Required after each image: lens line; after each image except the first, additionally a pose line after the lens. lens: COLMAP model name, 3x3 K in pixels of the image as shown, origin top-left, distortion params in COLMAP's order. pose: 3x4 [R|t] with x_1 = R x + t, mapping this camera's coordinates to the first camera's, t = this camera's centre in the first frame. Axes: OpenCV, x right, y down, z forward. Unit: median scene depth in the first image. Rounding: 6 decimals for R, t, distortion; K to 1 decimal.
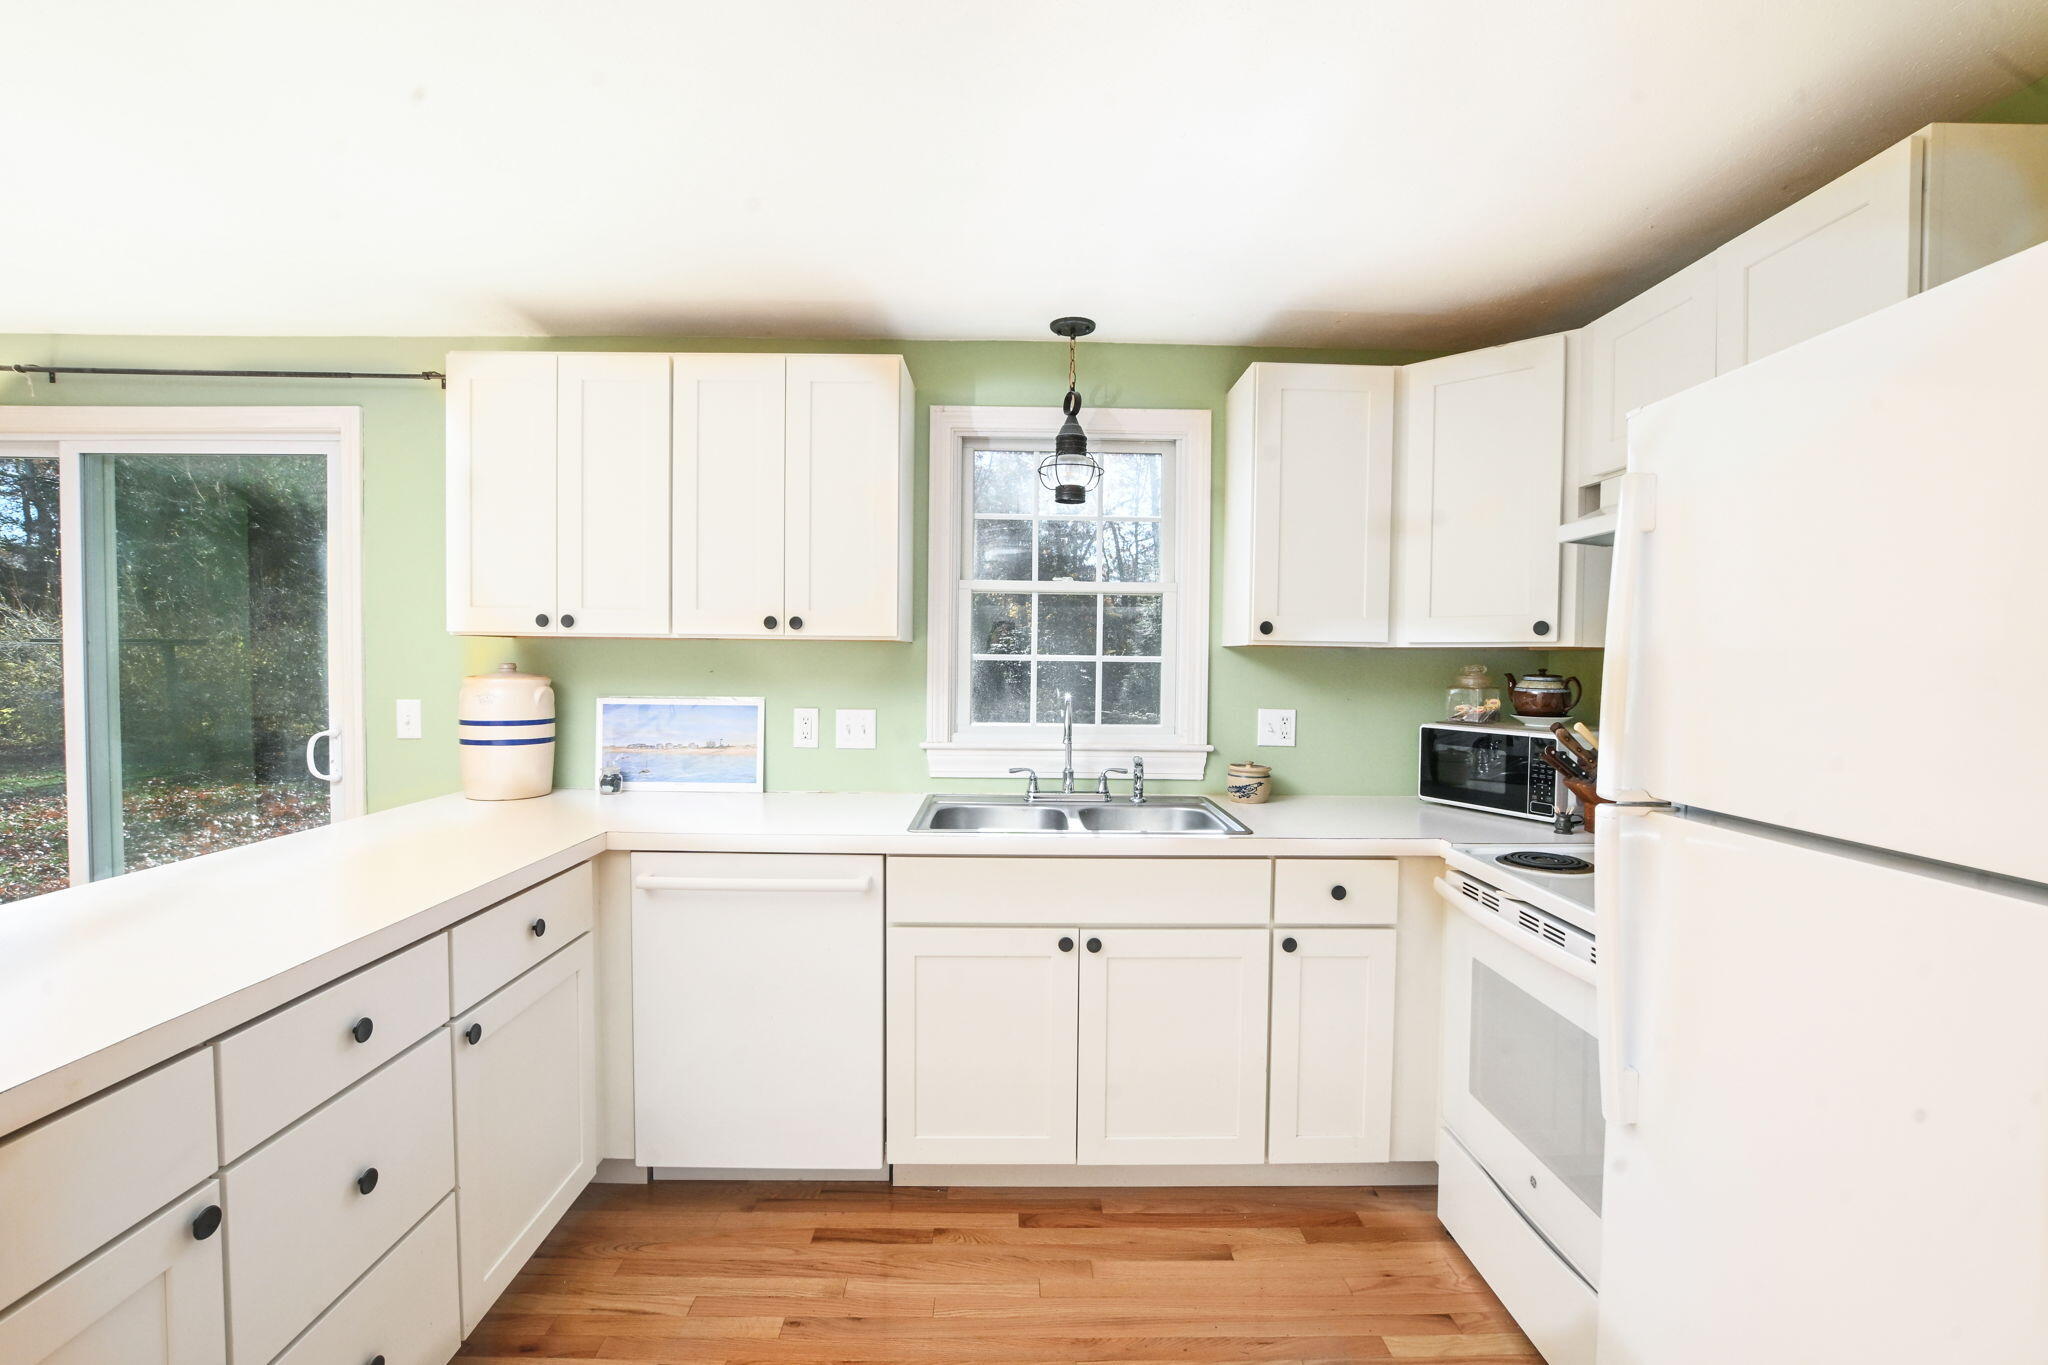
lens RADIAL K [[905.6, 0, 1027.3], [0, 905.6, 685.7], [0, 0, 1]] dist [-0.031834, 0.004792]
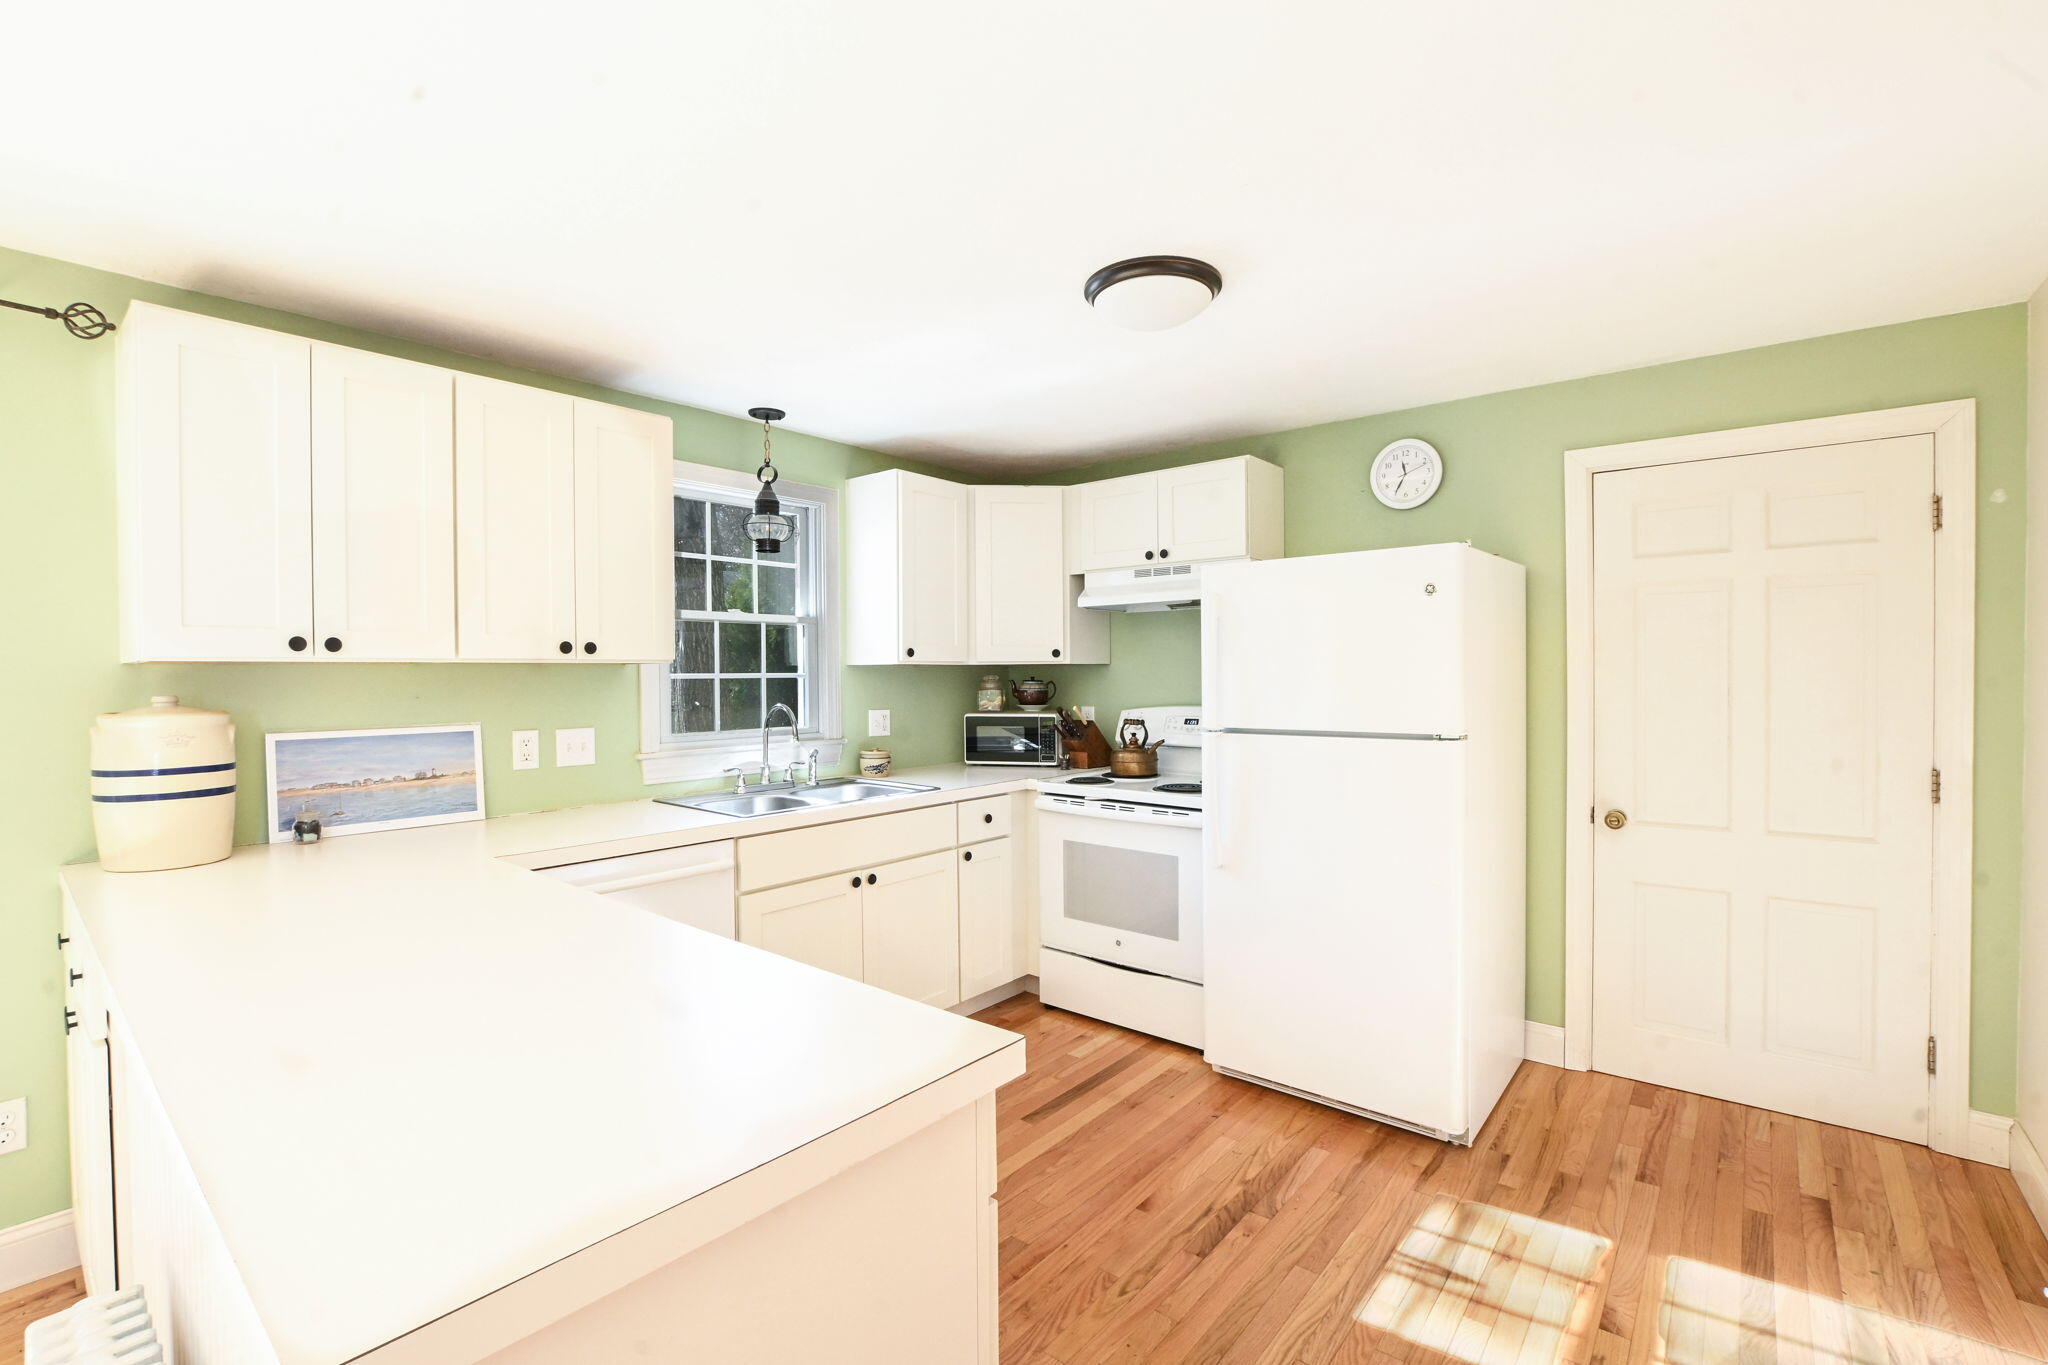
lens RADIAL K [[905.6, 0, 1022.9], [0, 905.6, 683.6], [0, 0, 1]] dist [-0.031834, 0.004792]
pose [[0.648678, -0.025794, 0.760626, -0.686554], [0.038901, 0.999243, 0.000710, -0.007040], [-0.760068, 0.029128, 0.649190, -0.082715]]
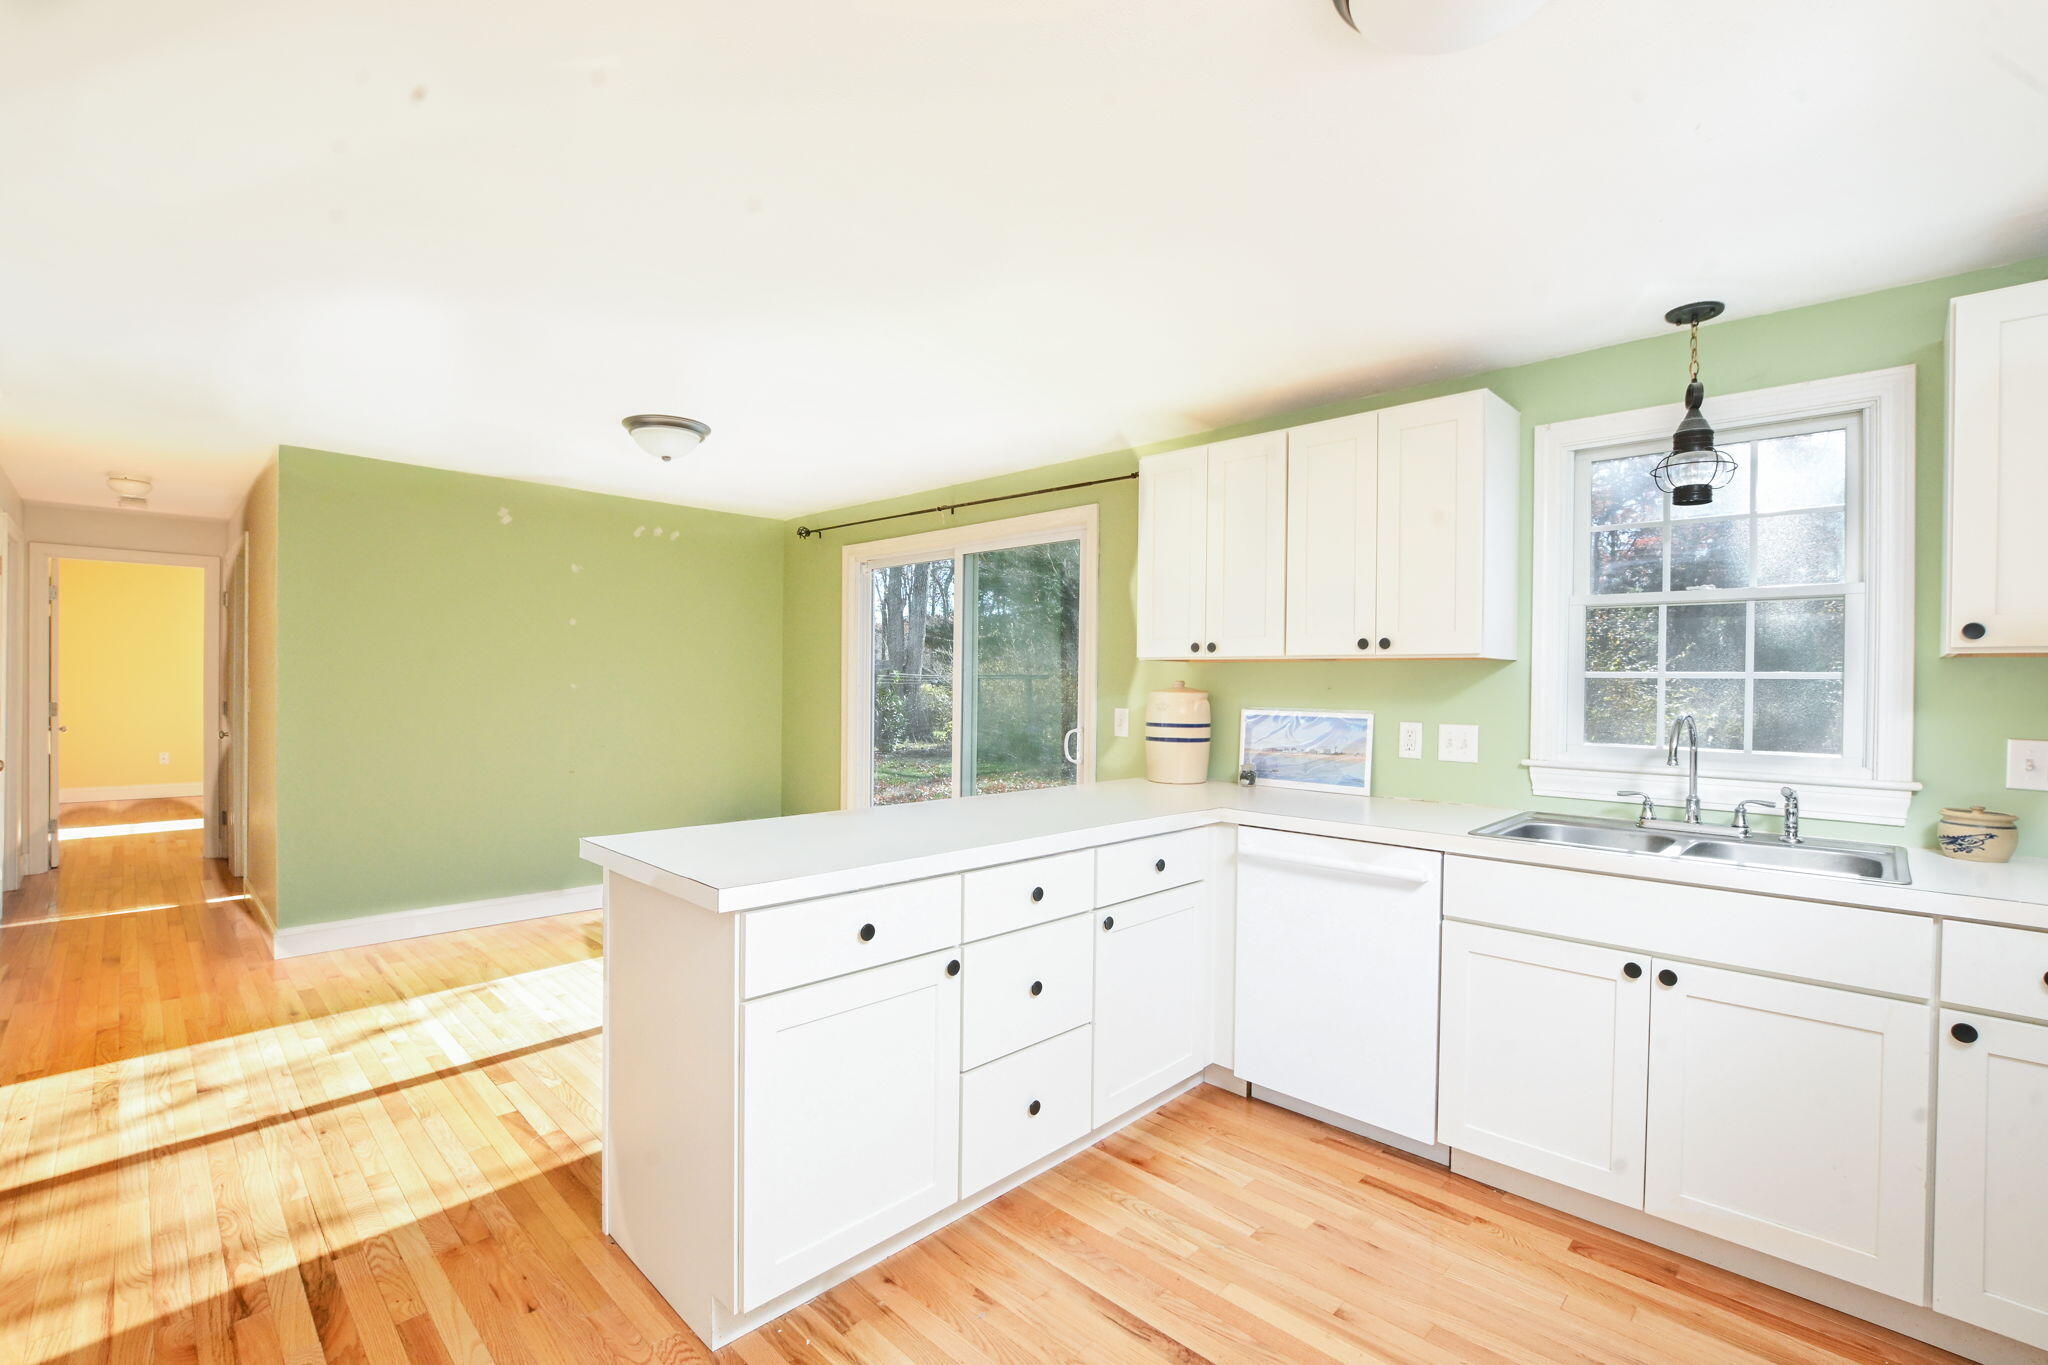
lens RADIAL K [[905.6, 0, 1020.8], [0, 905.6, 684.0], [0, 0, 1]] dist [-0.031834, 0.004792]
pose [[0.700890, -0.000992, -0.713269, 0.213719], [-0.028985, 0.999133, -0.029871, 0.026378], [0.712680, 0.041610, 0.700254, -0.105976]]
